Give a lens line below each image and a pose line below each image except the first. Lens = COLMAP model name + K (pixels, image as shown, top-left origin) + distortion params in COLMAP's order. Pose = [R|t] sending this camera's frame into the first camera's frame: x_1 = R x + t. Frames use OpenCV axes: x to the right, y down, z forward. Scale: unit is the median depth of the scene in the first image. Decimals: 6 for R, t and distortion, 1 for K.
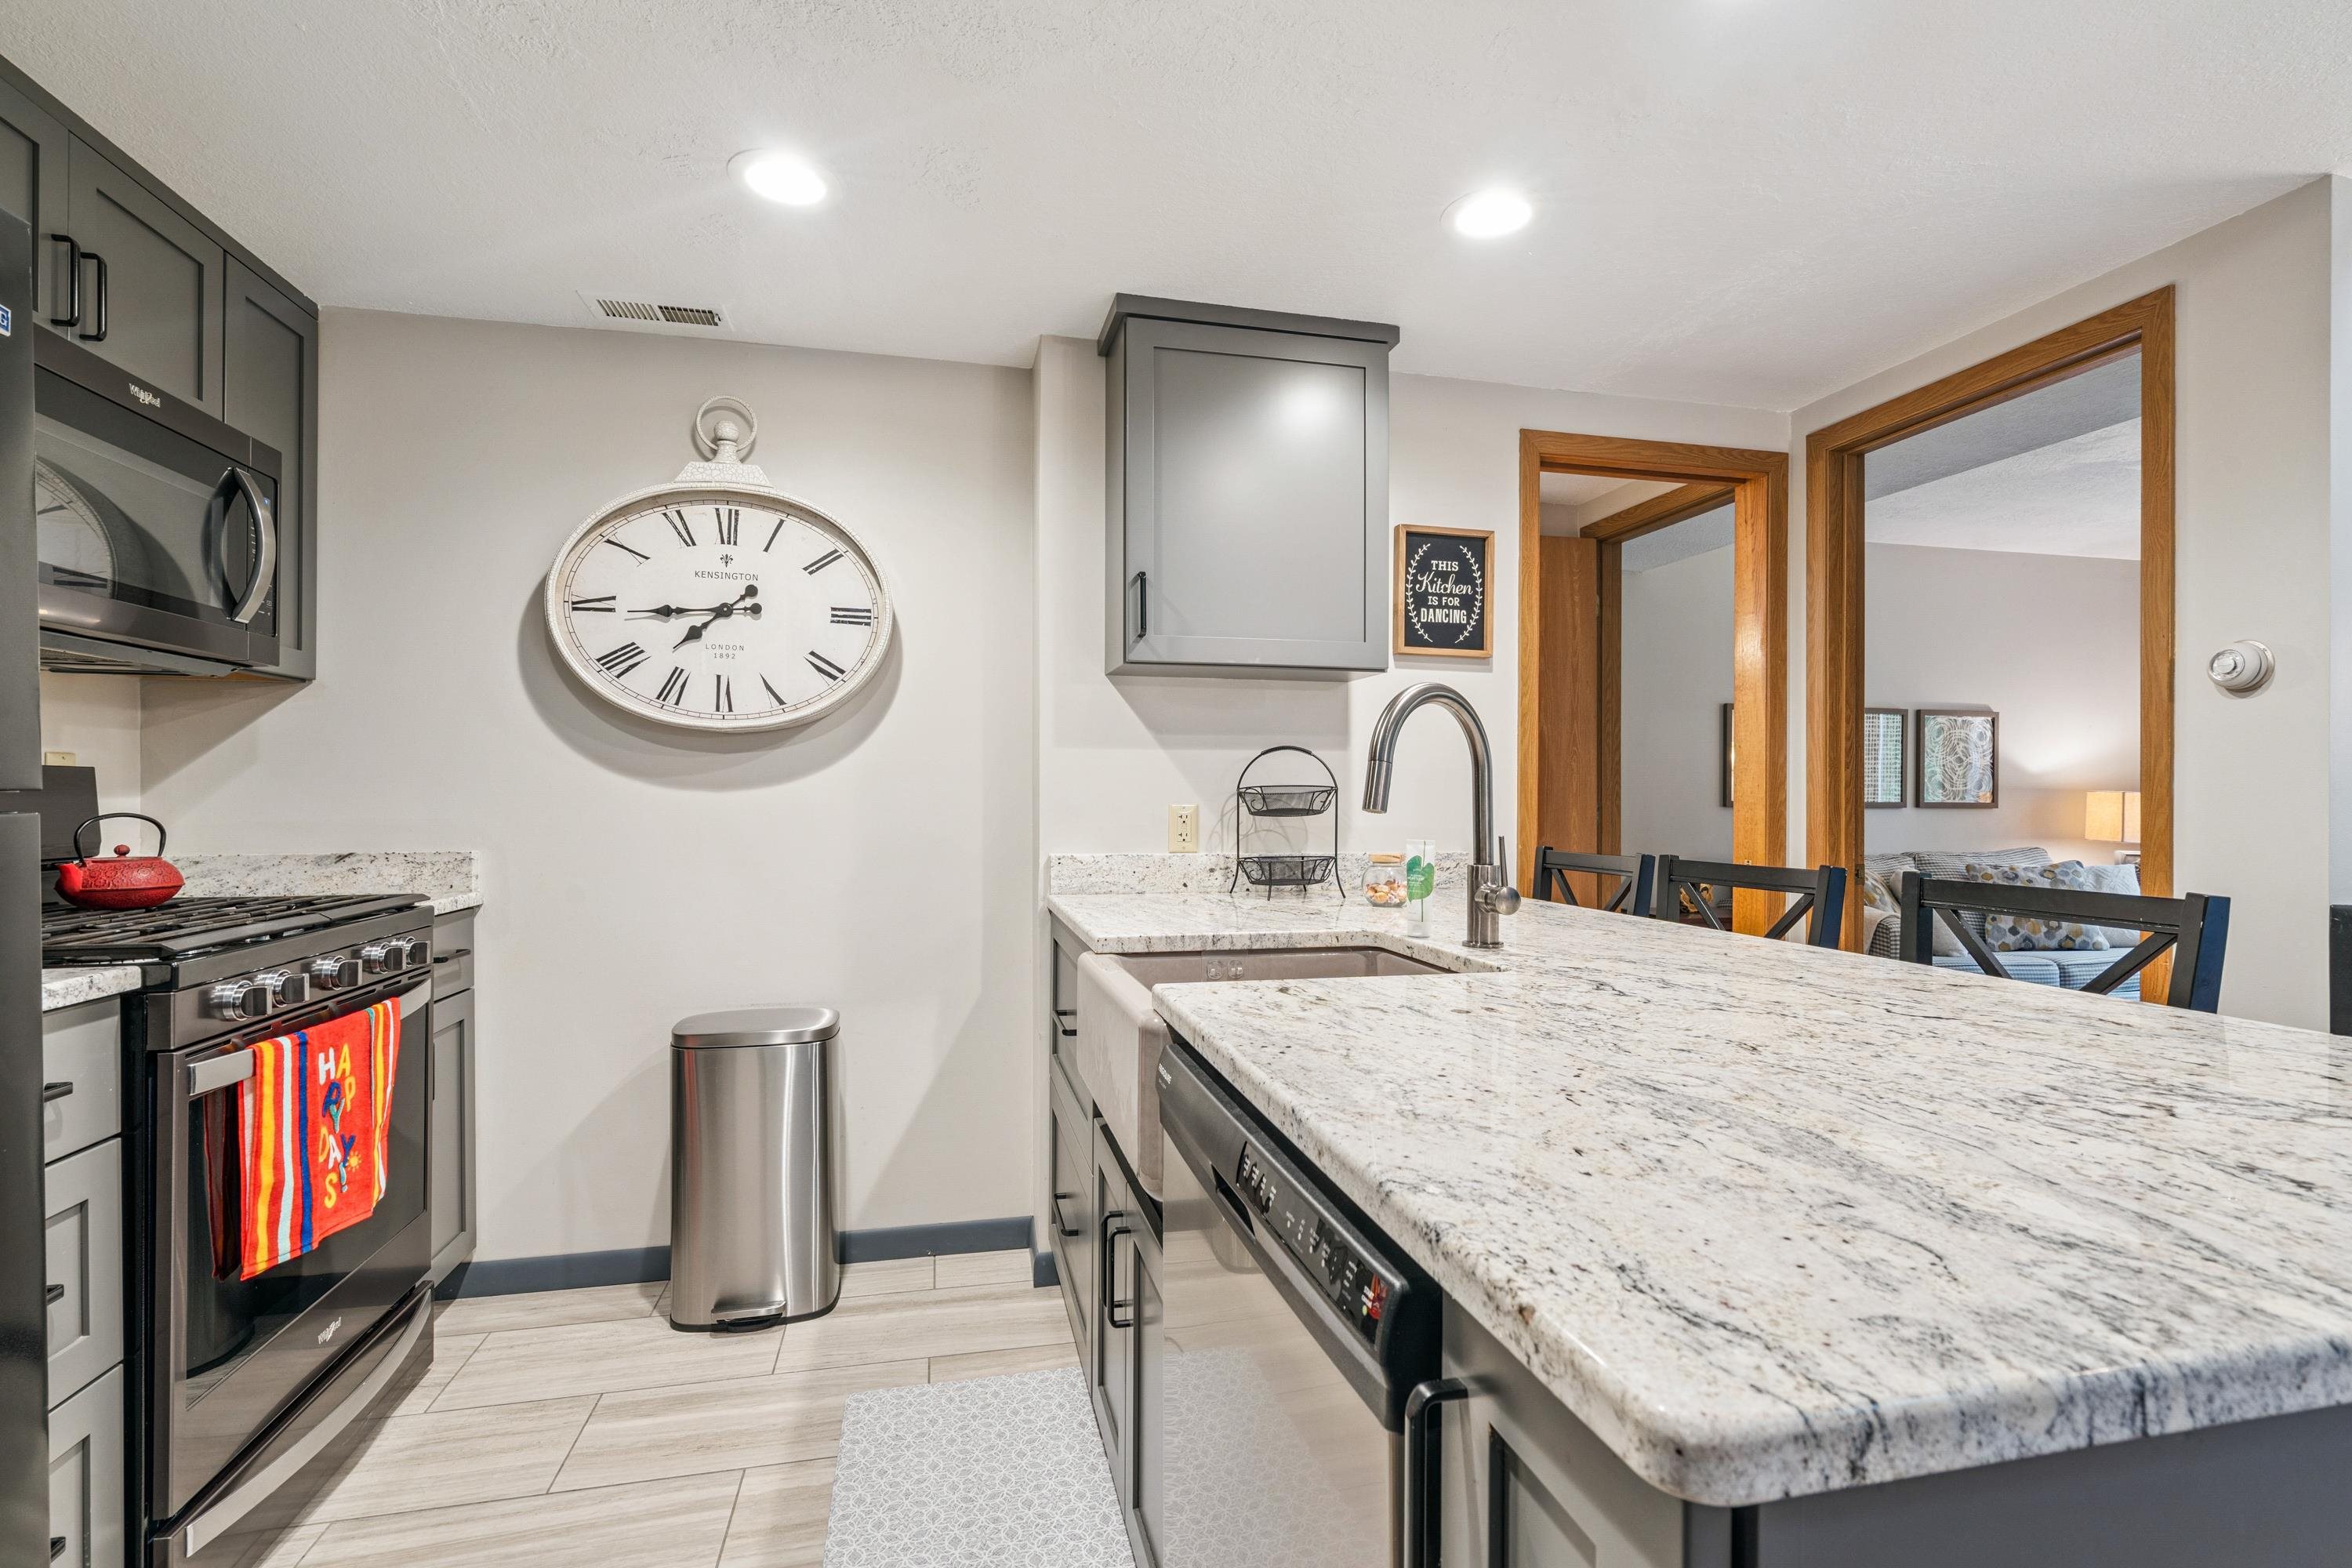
lens RADIAL K [[1062.6, 0, 1182.2], [0, 1062.6, 790.6], [0, 0, 1]] dist [-0.001621, 0.000169]
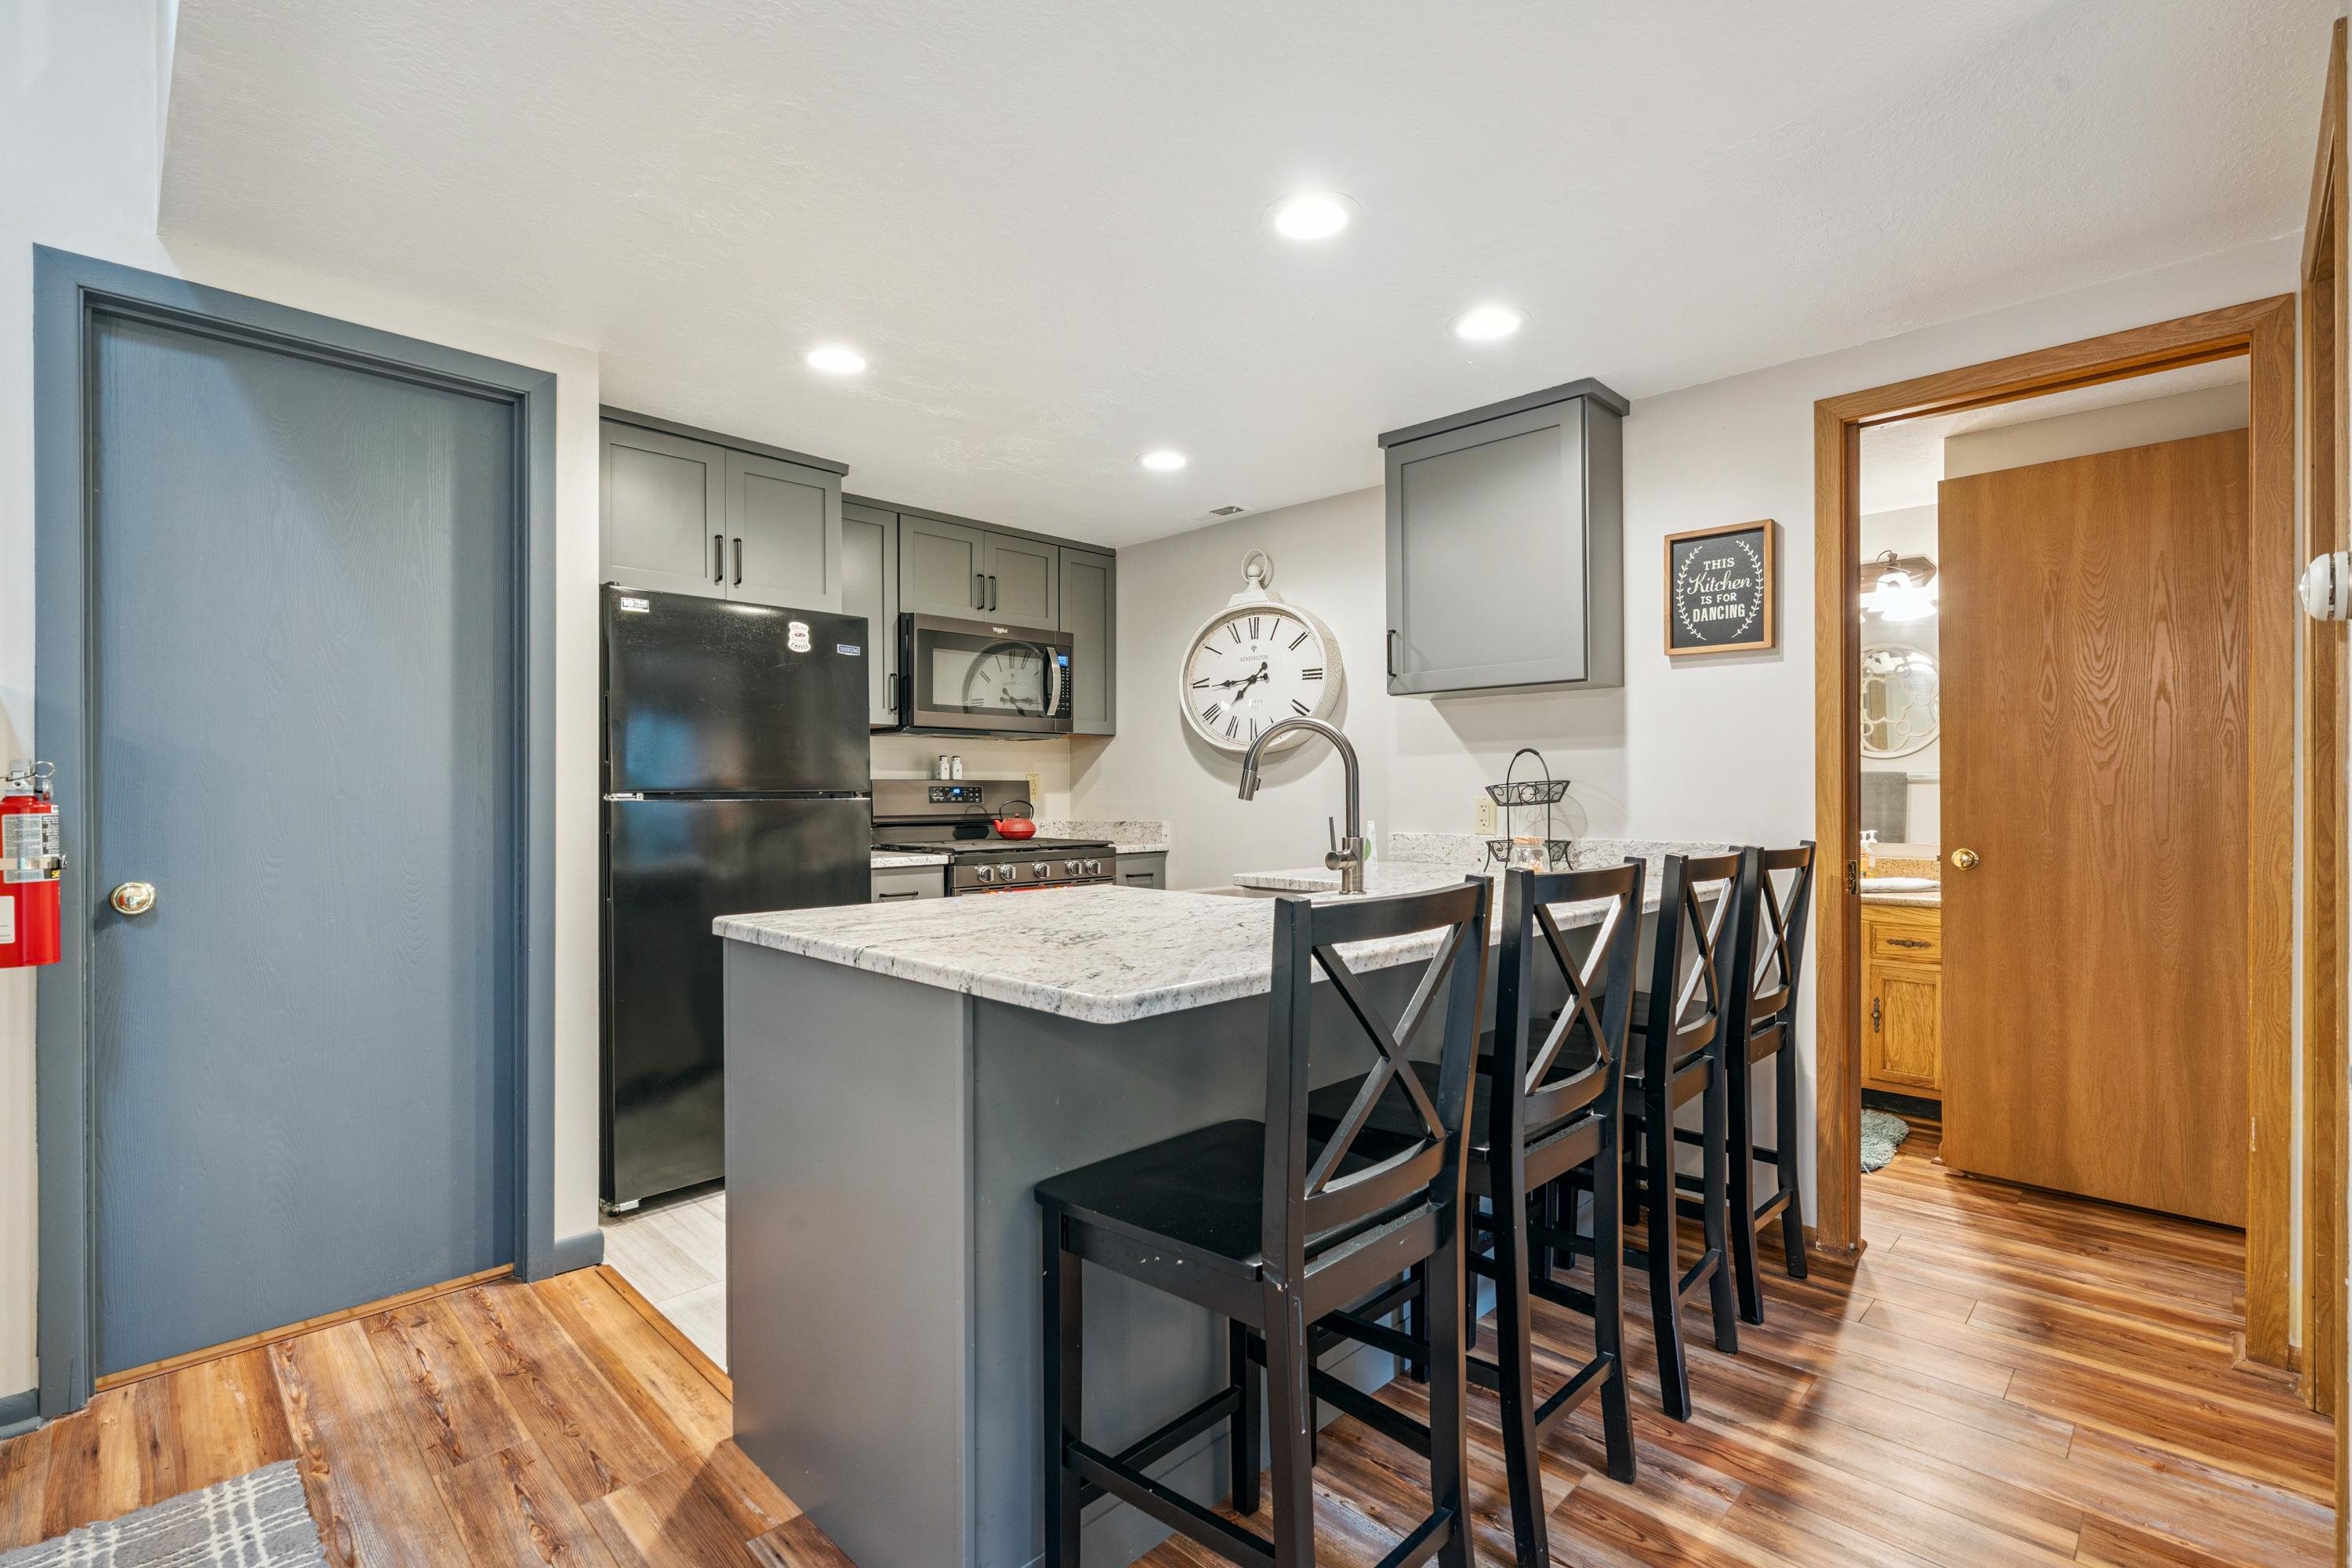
lens RADIAL K [[1062.6, 0, 1182.2], [0, 1062.6, 790.6], [0, 0, 1]] dist [-0.001621, 0.000169]
pose [[0.543280, -0.004547, -0.839539, 0.893539], [0.008814, 0.999961, 0.000288, 0.002055], [0.839505, -0.007557, 0.543299, 0.009066]]
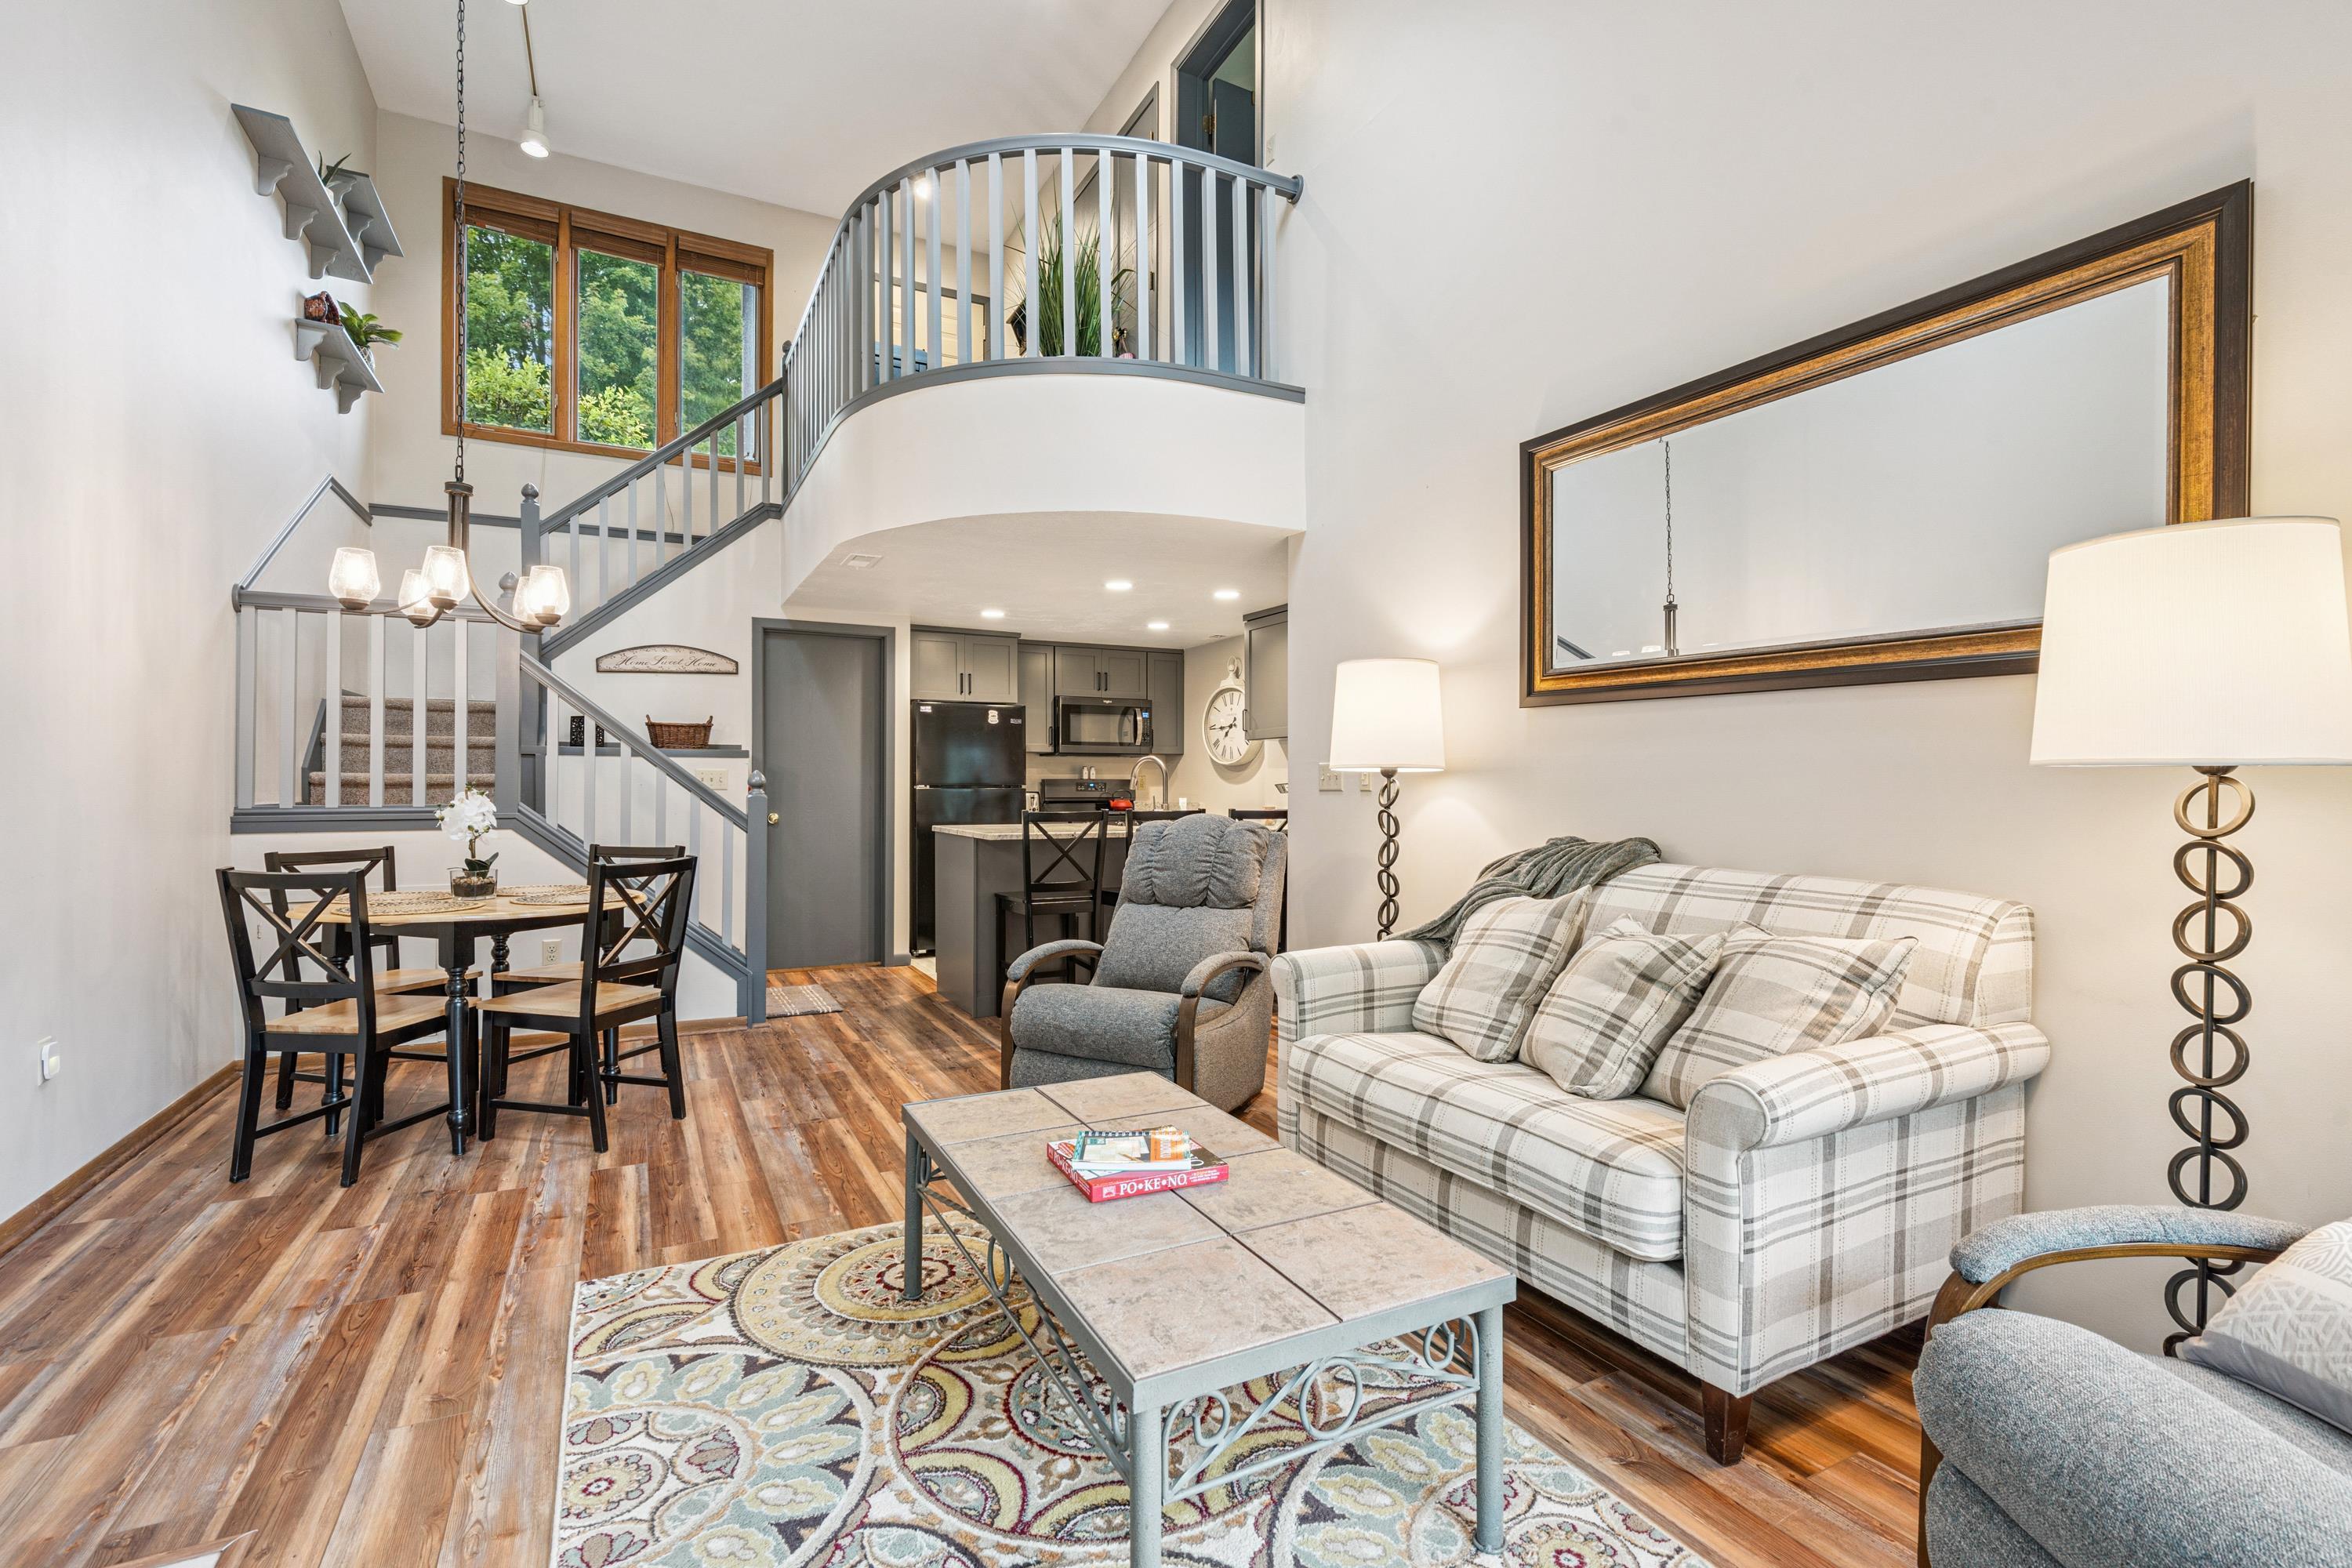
lens RADIAL K [[1081.9, 0, 1176.0], [0, 1081.9, 784.0], [0, 0, 1]] dist [-0.000512, 0.000240]
pose [[0.247503, -0.003637, -0.968880, 2.559472], [0.003659, 0.999989, -0.002819, 0.006373], [0.968880, -0.002847, 0.247513, 0.069901]]
